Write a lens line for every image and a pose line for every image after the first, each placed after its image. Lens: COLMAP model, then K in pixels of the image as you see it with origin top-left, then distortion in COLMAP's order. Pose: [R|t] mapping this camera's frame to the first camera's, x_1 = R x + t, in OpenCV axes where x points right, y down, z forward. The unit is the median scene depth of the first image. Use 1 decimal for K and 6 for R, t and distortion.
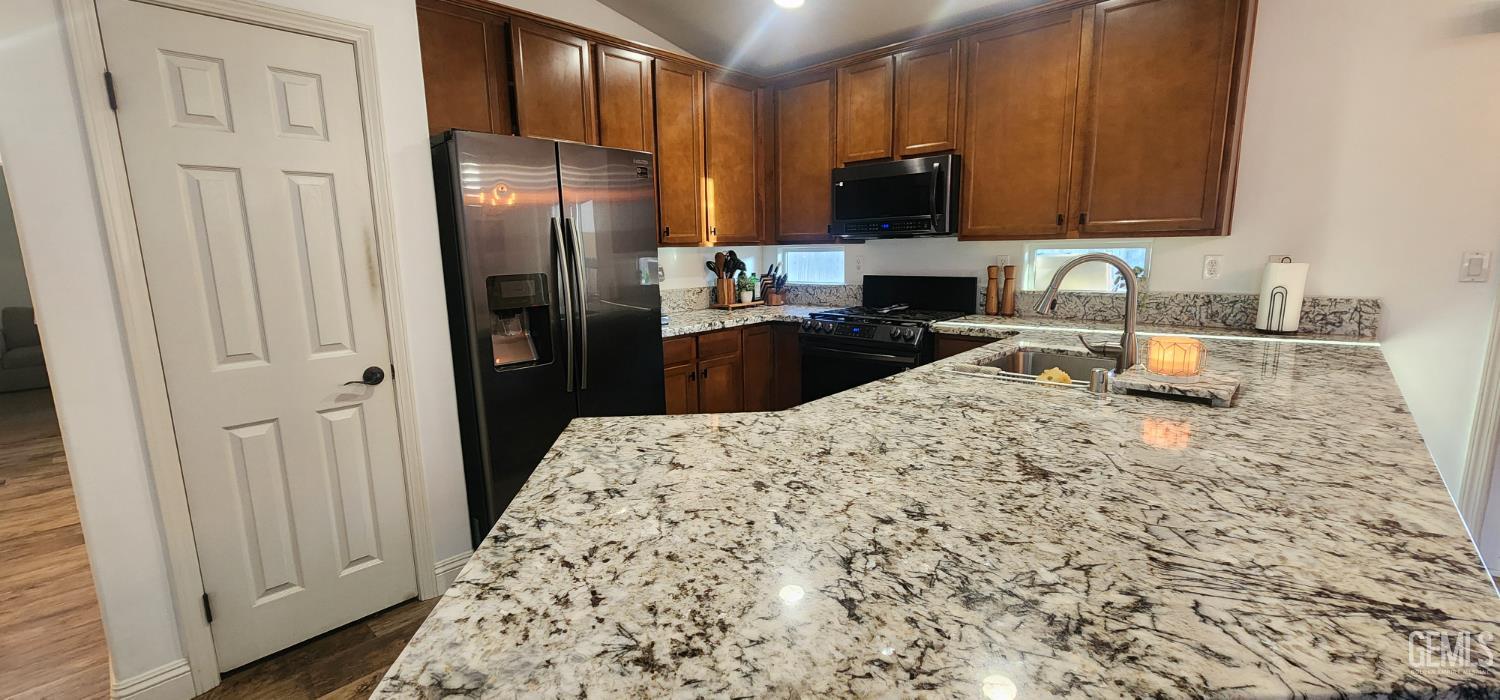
lens RADIAL K [[616.7, 0, 736.5], [0, 616.7, 353.5], [0, 0, 1]] dist [-0.002337, 0.001260]
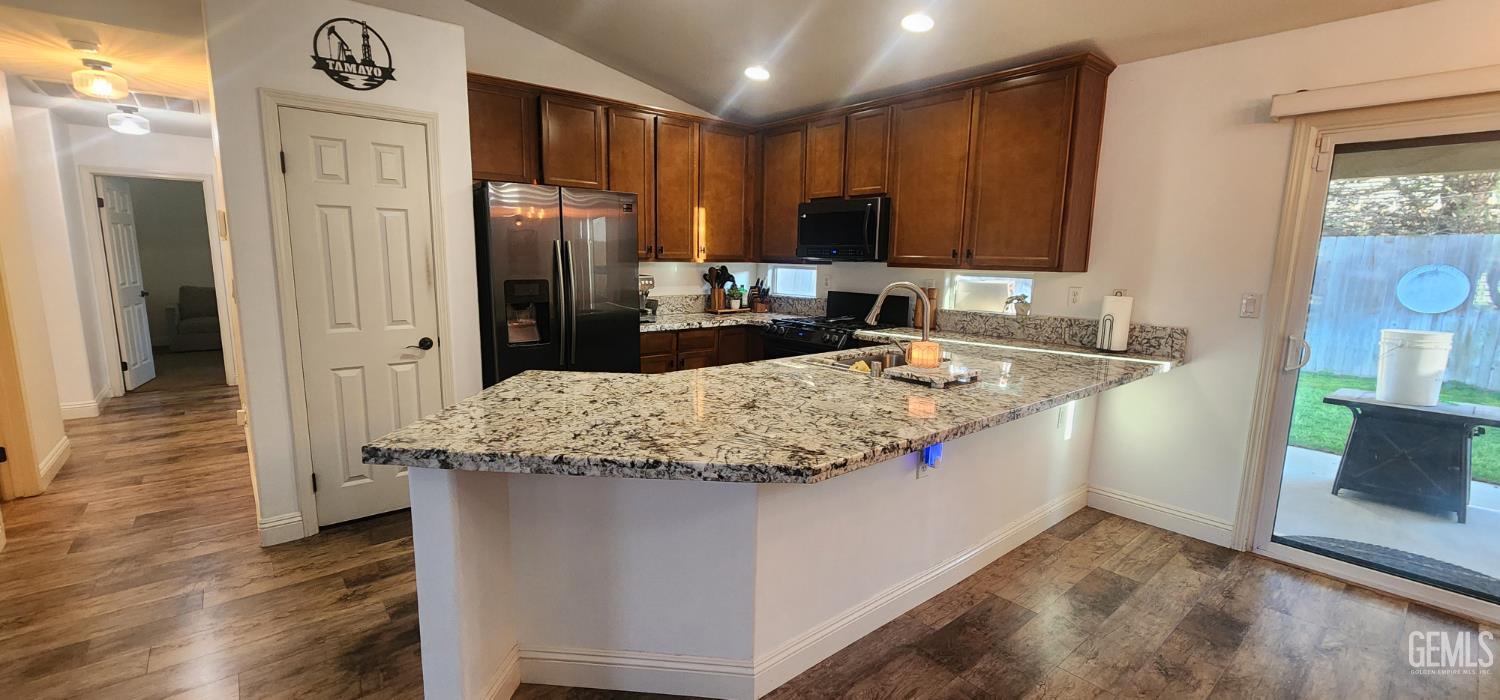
lens RADIAL K [[616.7, 0, 741.1], [0, 616.7, 353.6], [0, 0, 1]] dist [-0.002337, 0.001260]
pose [[0.991943, 0.056061, -0.113608, 0.327371], [-0.057537, 0.998296, -0.009748, 0.030168], [0.112868, 0.016207, 0.993478, -0.381818]]
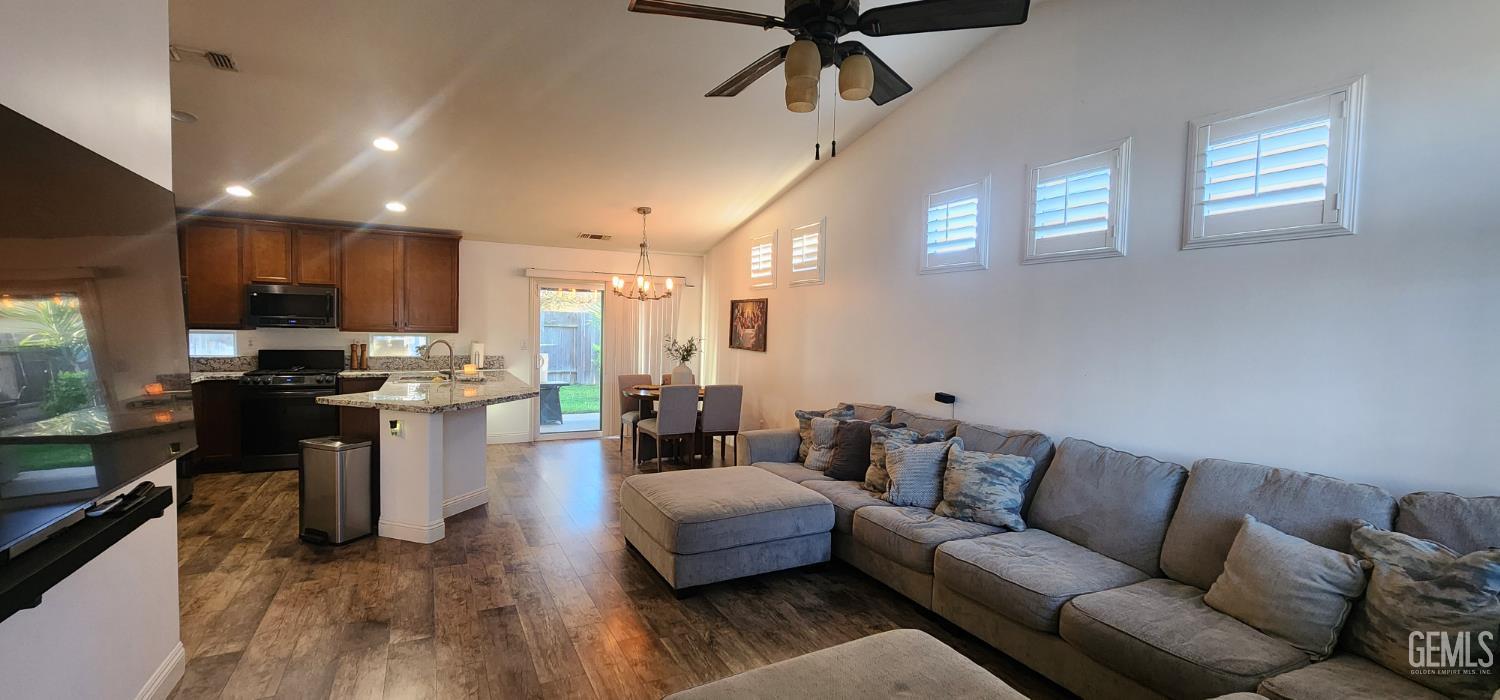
lens RADIAL K [[616.7, 0, 739.6], [0, 616.7, 355.5], [0, 0, 1]] dist [-0.002337, 0.001260]
pose [[0.346586, -0.014684, 0.937903, -1.516363], [0.130425, 0.990919, -0.032682, 0.176206], [-0.928907, 0.133653, 0.345354, -1.220533]]
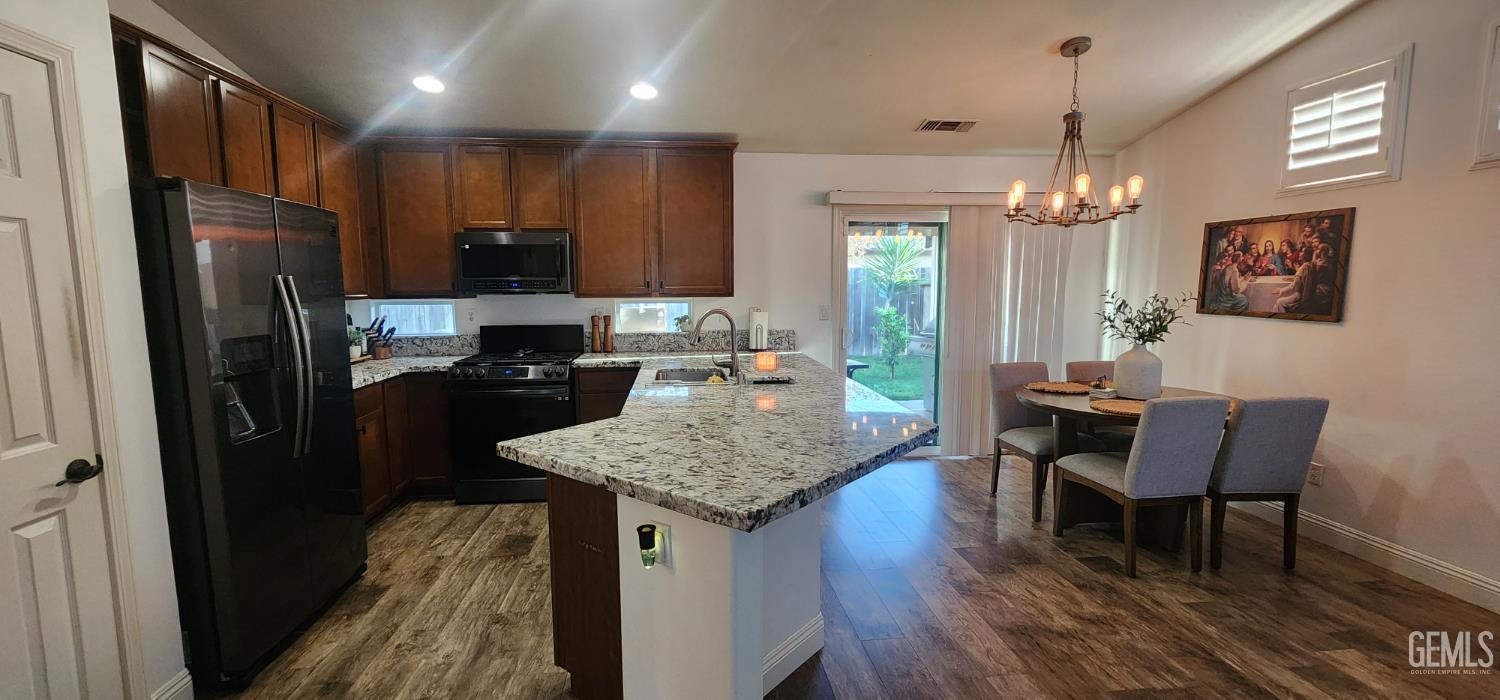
lens RADIAL K [[616.7, 0, 742.0], [0, 616.7, 355.0], [0, 0, 1]] dist [-0.002337, 0.001260]
pose [[0.653931, -0.066640, 0.753614, -0.601136], [0.120357, 0.992591, -0.016665, 0.003729], [-0.746919, 0.101601, 0.657106, -0.166557]]
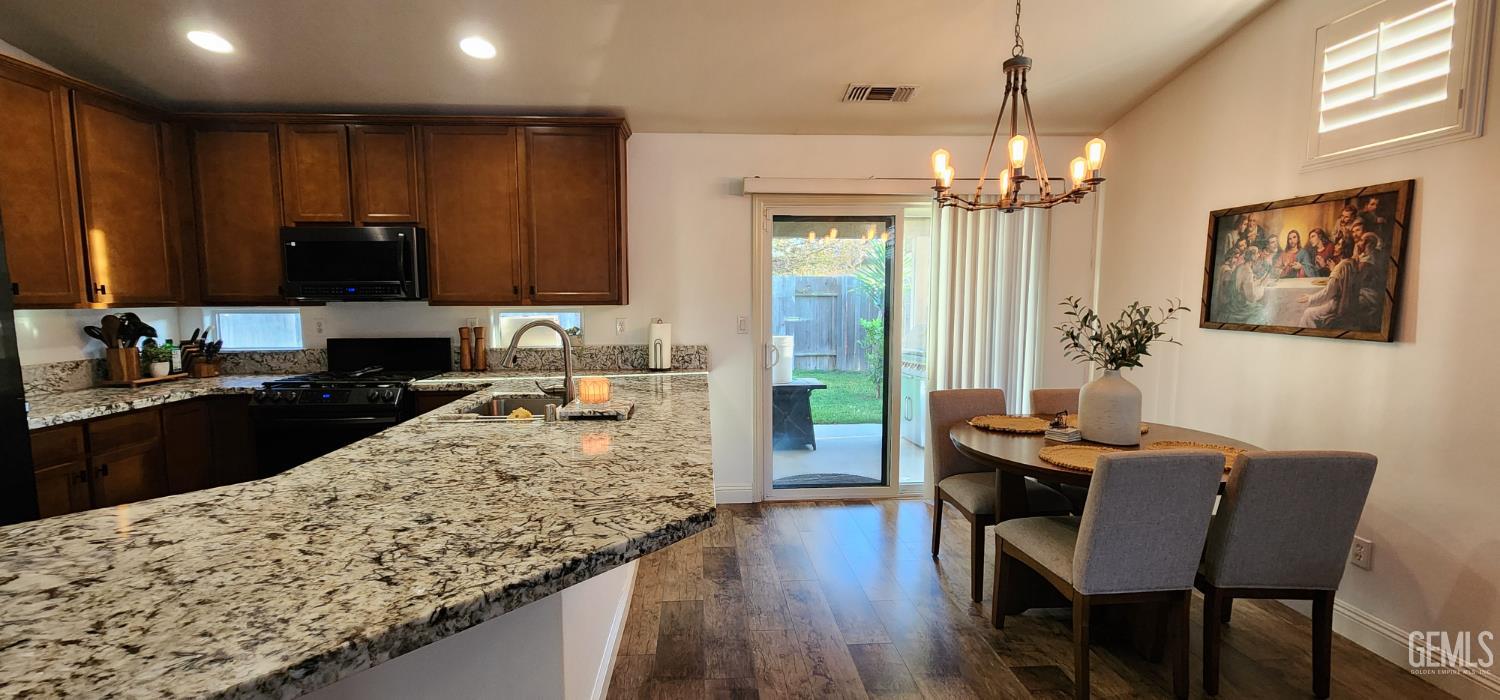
lens RADIAL K [[616.7, 0, 737.3], [0, 616.7, 355.6], [0, 0, 1]] dist [-0.002337, 0.001260]
pose [[0.690056, -0.049249, 0.722079, -0.083066], [0.111955, 0.992937, -0.039267, 0.013158], [-0.715045, 0.107936, 0.690696, -0.197148]]
